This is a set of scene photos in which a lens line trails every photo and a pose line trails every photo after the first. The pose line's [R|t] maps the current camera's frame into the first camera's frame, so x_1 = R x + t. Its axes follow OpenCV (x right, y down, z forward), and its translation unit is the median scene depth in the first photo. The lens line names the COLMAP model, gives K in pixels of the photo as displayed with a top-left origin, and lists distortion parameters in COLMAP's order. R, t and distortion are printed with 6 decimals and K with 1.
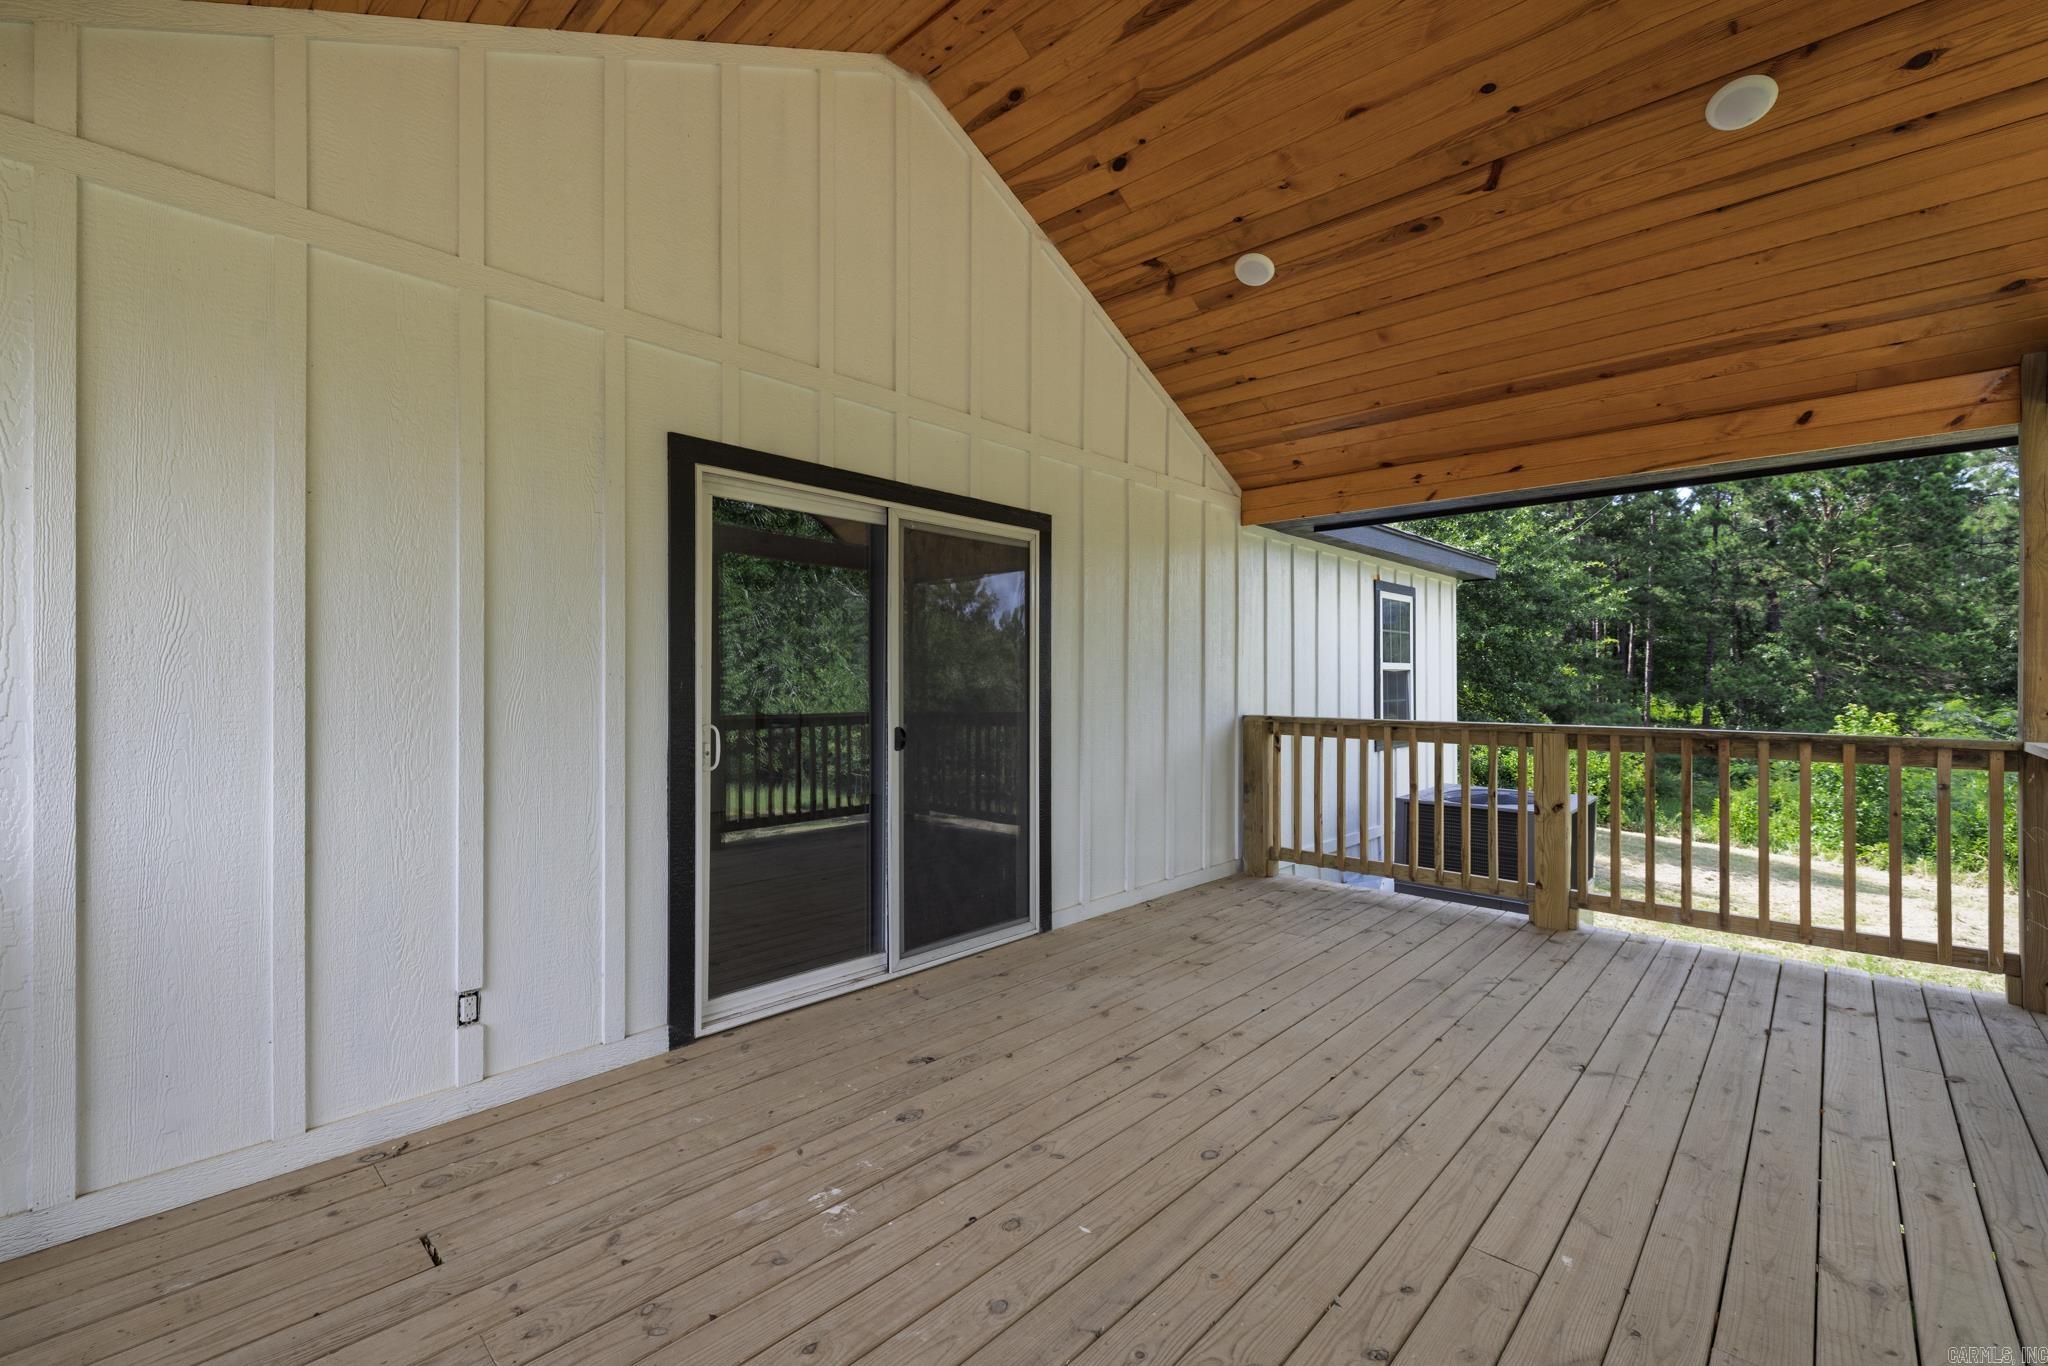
lens RADIAL K [[869.2, 0, 1013.1], [0, 869.2, 684.8], [0, 0, 1]] dist [0.001139, -0.000907]
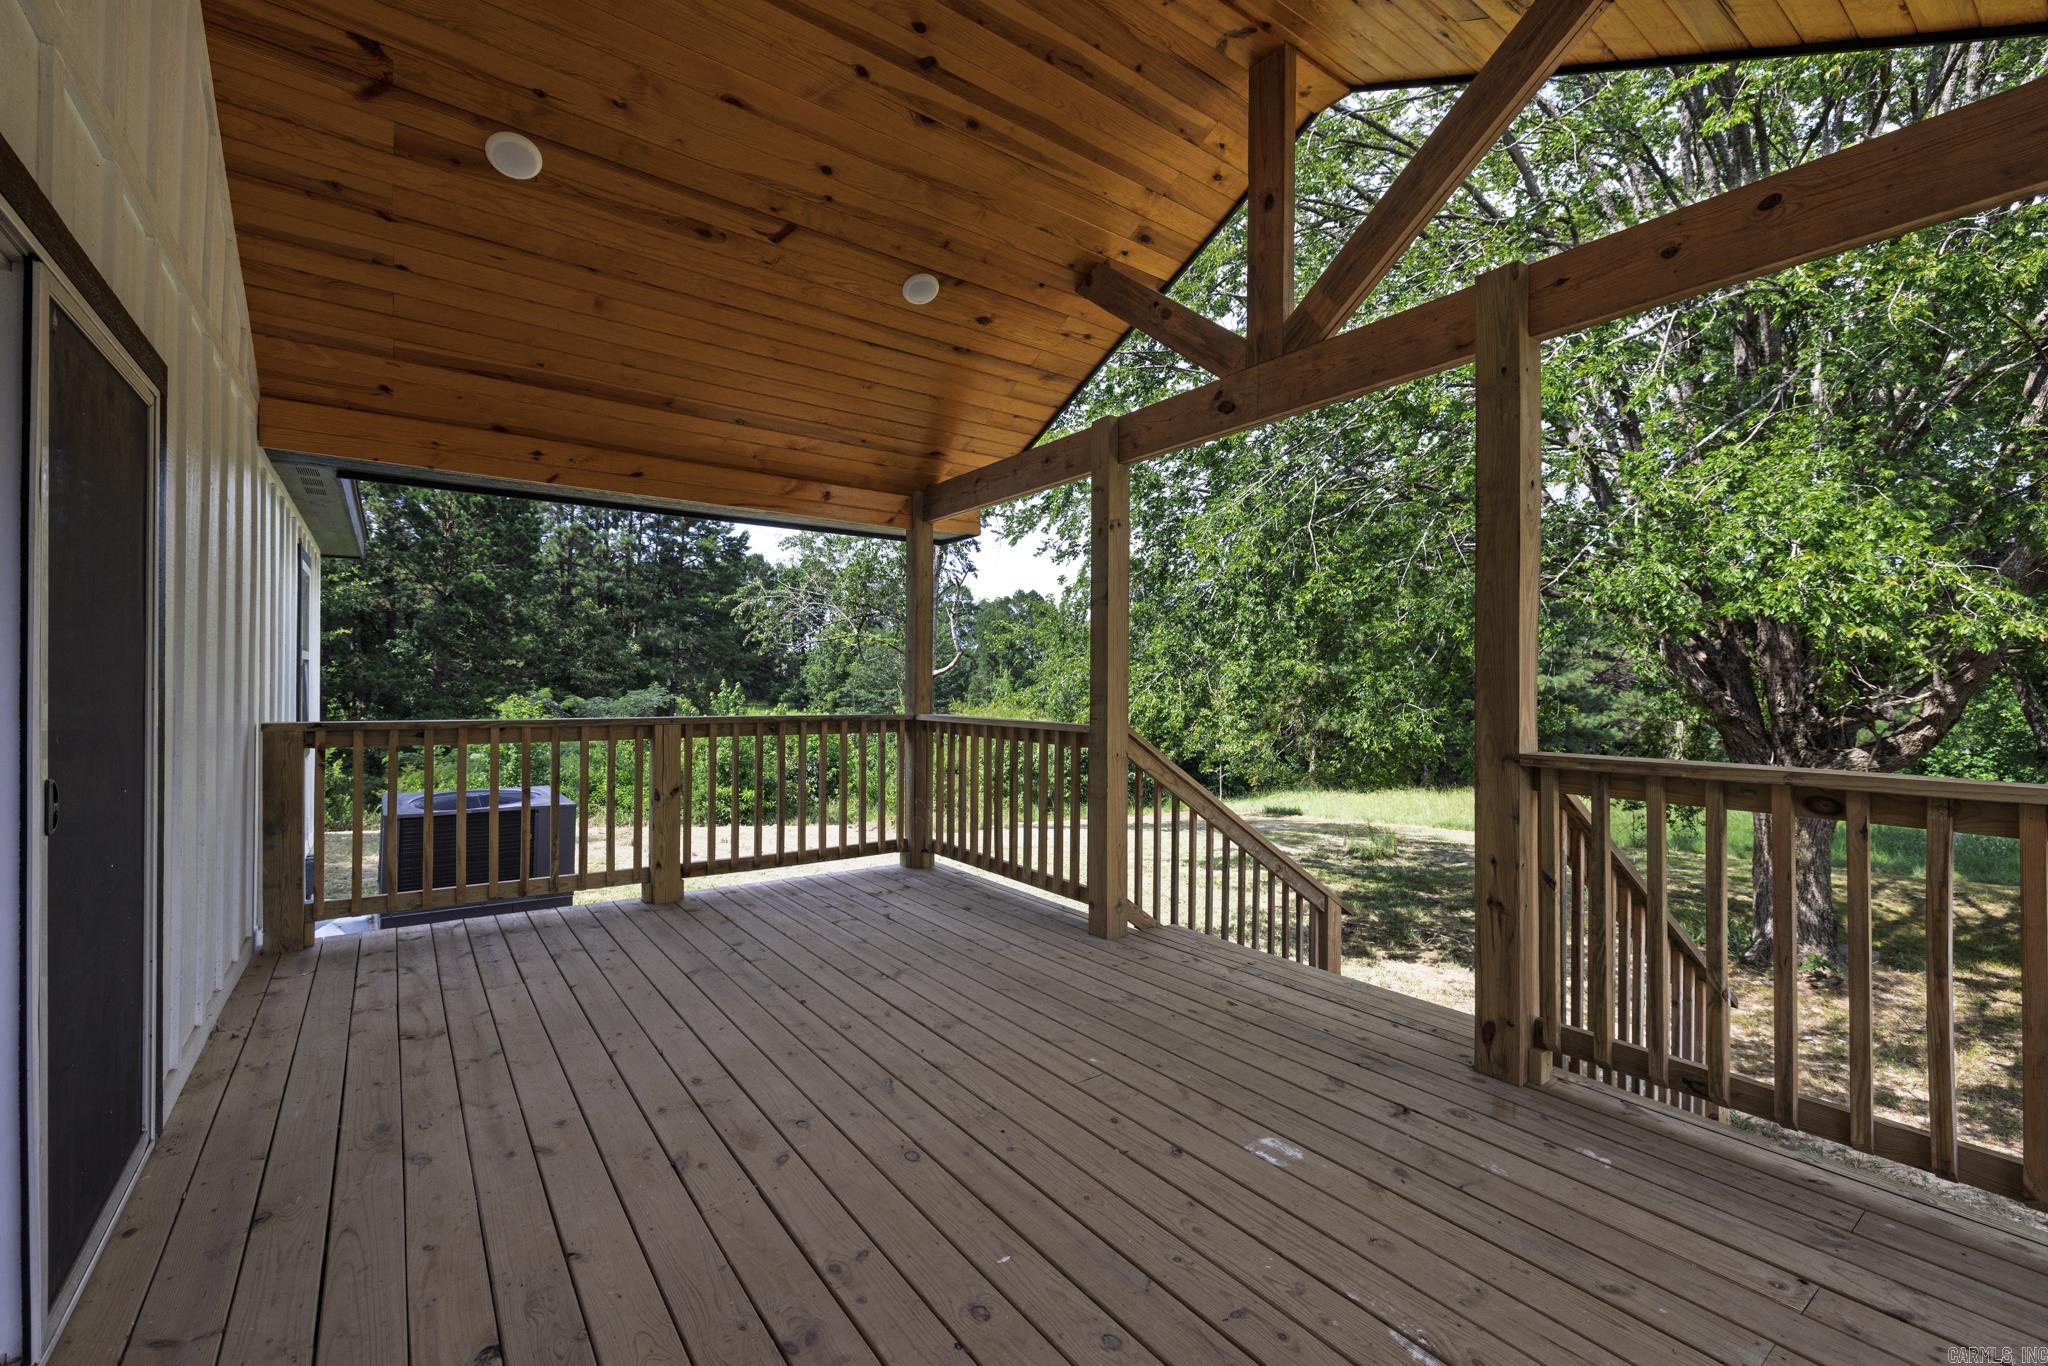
lens RADIAL K [[869.2, 0, 1016.9], [0, 869.2, 679.4], [0, 0, 1]] dist [0.001139, -0.000907]
pose [[0.179367, 0.002113, 0.983780, -0.461844], [-0.004707, 0.999988, -0.001289, -0.002011], [-0.983771, -0.004400, 0.179375, 0.447227]]
